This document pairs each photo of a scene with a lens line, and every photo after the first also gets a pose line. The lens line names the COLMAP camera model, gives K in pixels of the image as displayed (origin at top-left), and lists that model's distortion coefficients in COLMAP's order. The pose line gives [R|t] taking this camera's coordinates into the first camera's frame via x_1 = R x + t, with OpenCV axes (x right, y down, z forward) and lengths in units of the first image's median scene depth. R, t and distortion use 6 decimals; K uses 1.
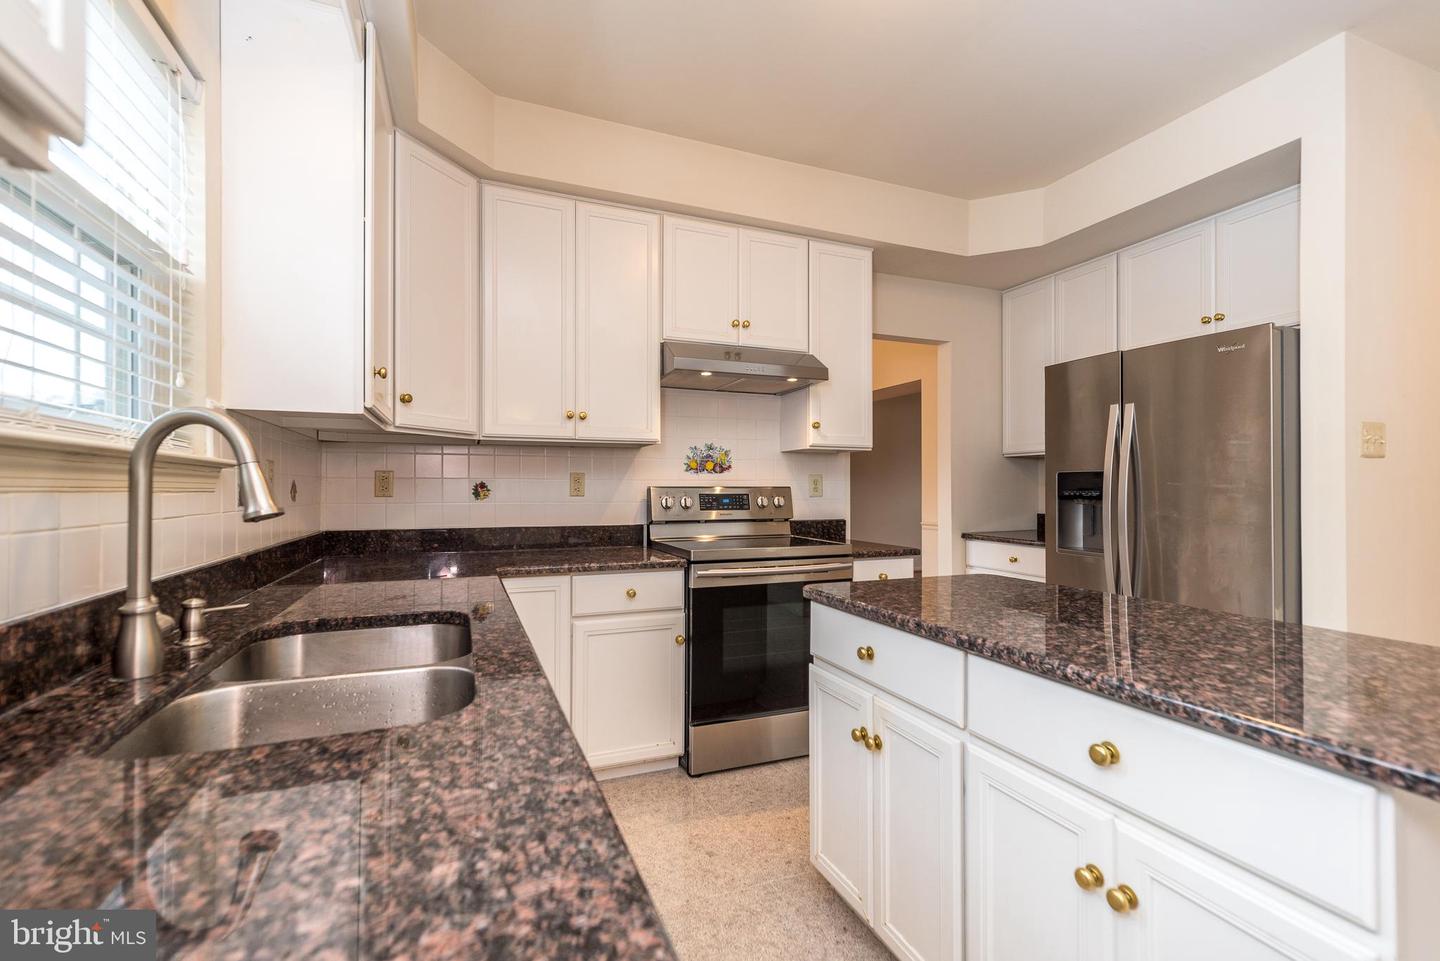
lens RADIAL K [[627.4, 0, 710.8], [0, 627.4, 483.4], [0, 0, 1]] dist [0.018005, -0.003133]
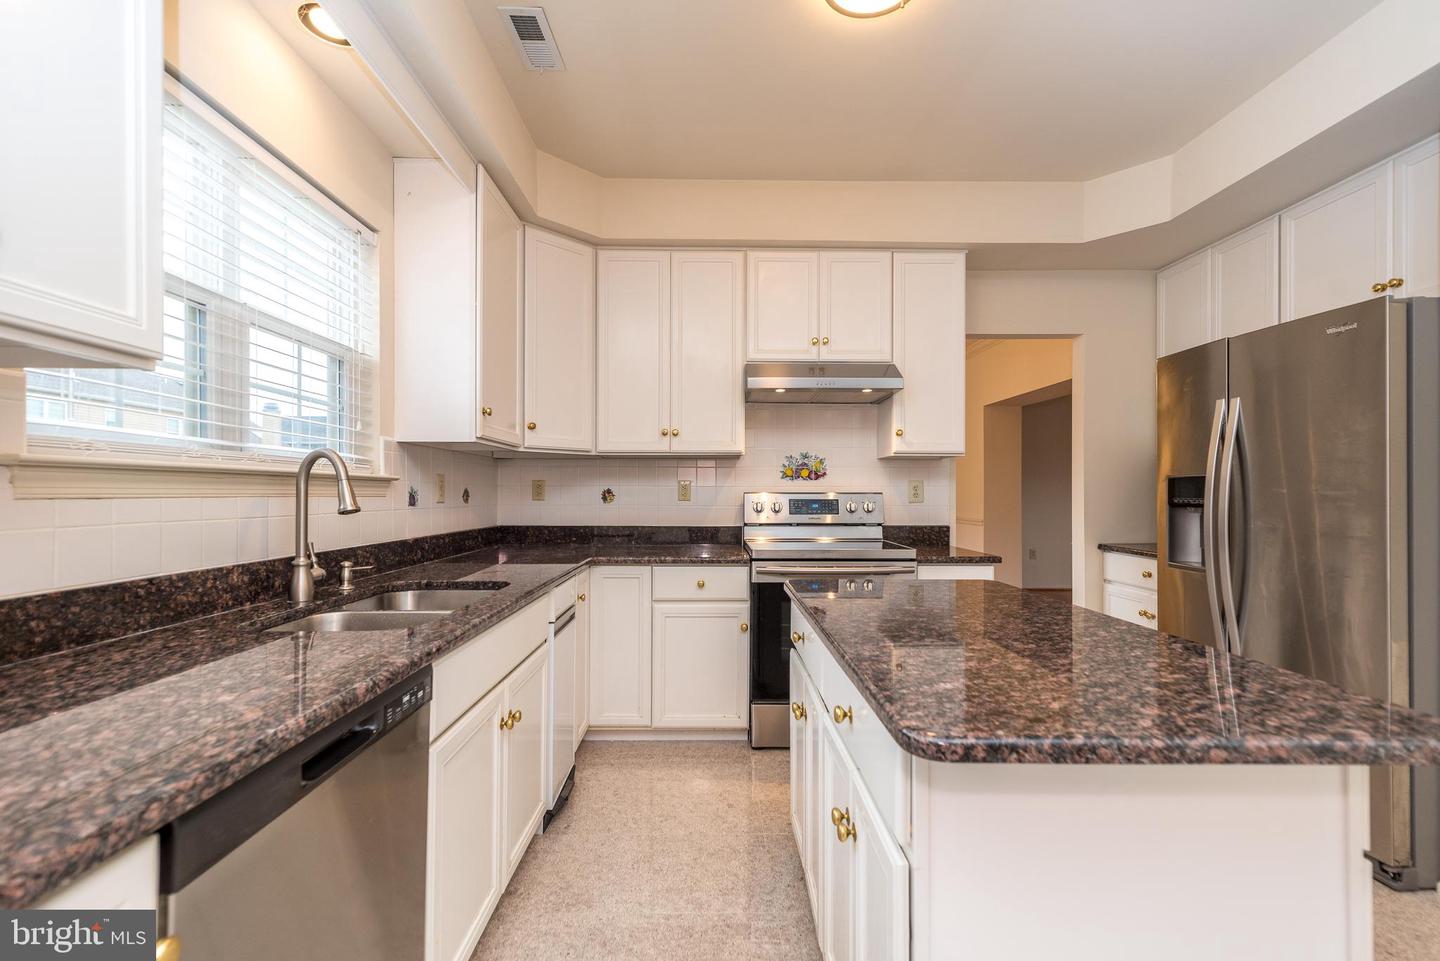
lens RADIAL K [[627.4, 0, 721.4], [0, 627.4, 493.6], [0, 0, 1]] dist [0.018005, -0.003133]
pose [[0.931318, 0.000079, -0.364208, 0.325711], [0.002531, 0.999974, 0.006690, -0.001174], [0.364199, -0.007152, 0.931294, -0.075502]]
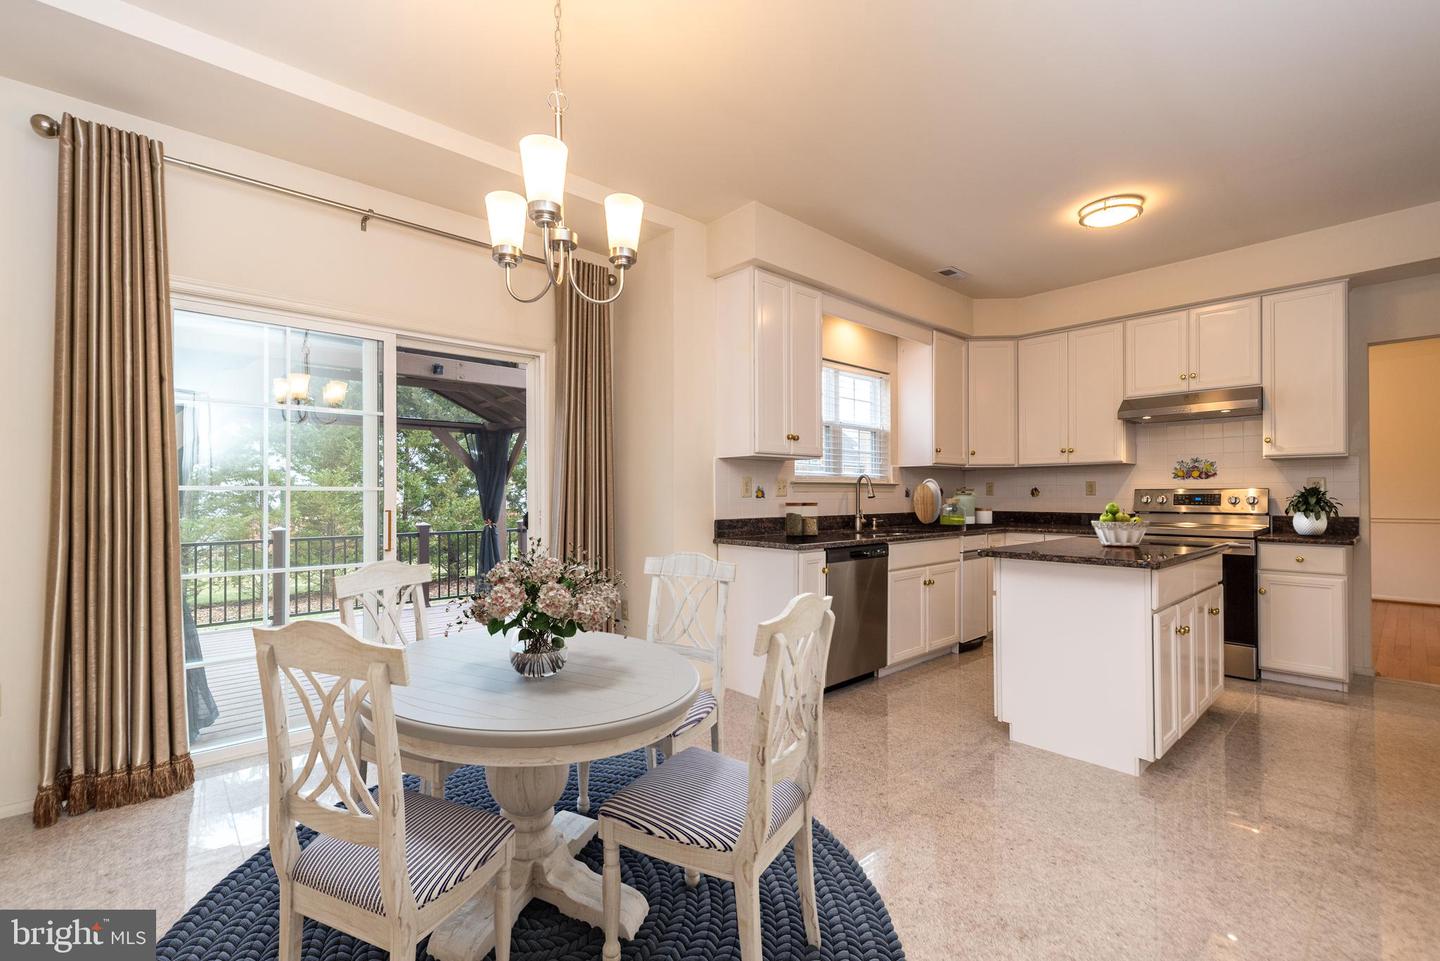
lens RADIAL K [[627.4, 0, 693.8], [0, 627.4, 490.2], [0, 0, 1]] dist [0.018005, -0.003133]
pose [[0.307600, -0.009005, -0.951473, 1.257900], [0.009964, 0.999931, -0.006242, 0.006912], [0.951463, -0.007560, 0.307669, -0.627686]]
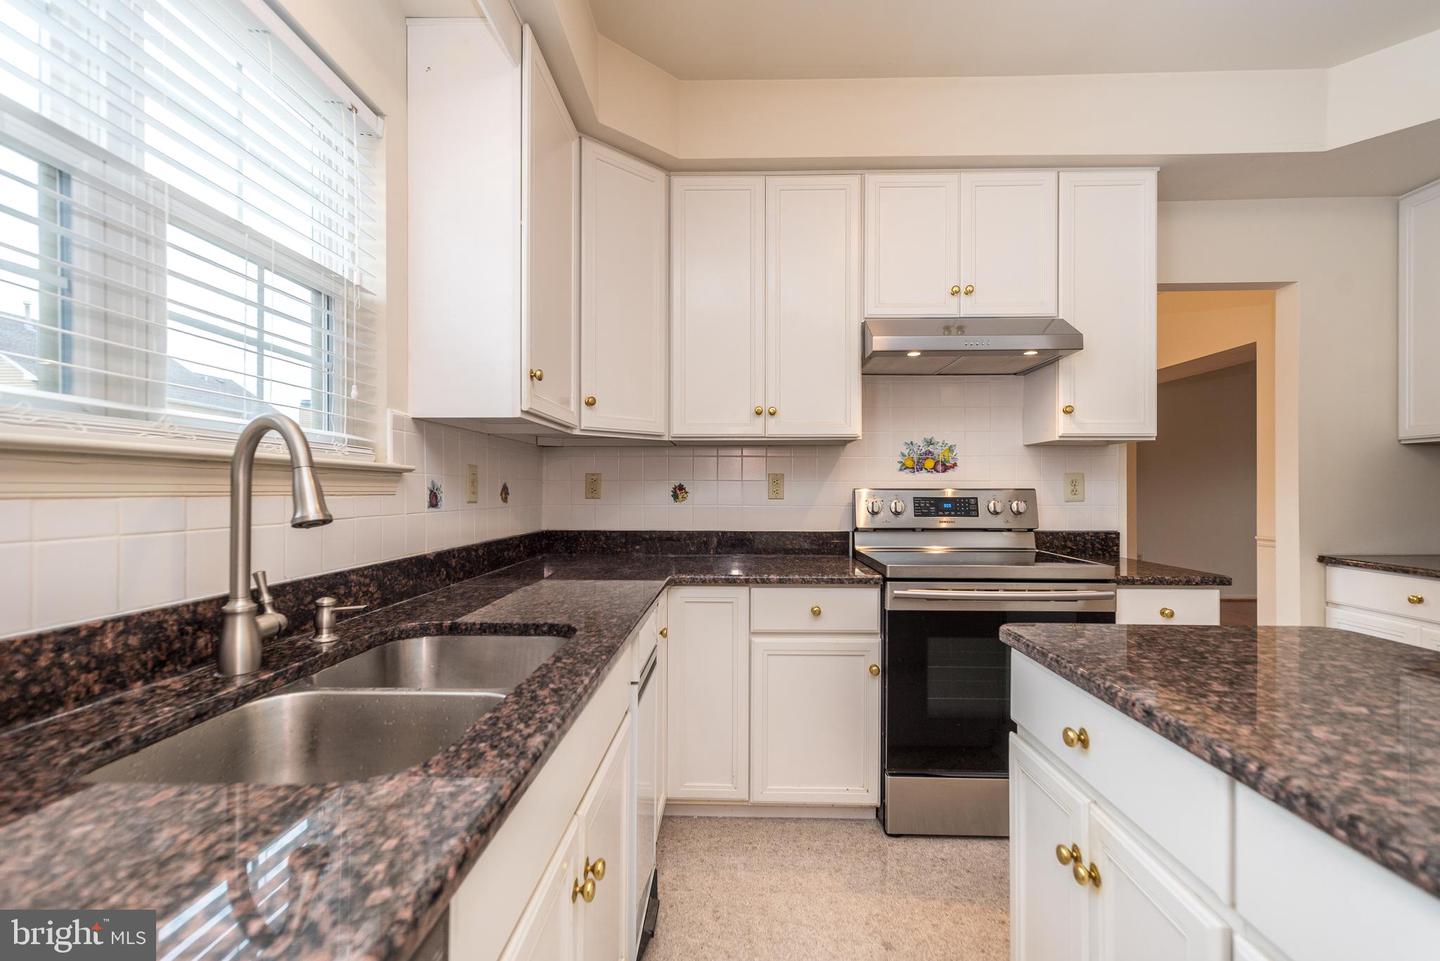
lens RADIAL K [[627.4, 0, 735.8], [0, 627.4, 485.6], [0, 0, 1]] dist [0.018005, -0.003133]
pose [[0.923218, -0.001979, -0.384271, 0.104208], [0.002678, 0.999996, 0.001285, -0.001250], [0.384267, -0.002215, 0.923220, 0.142365]]
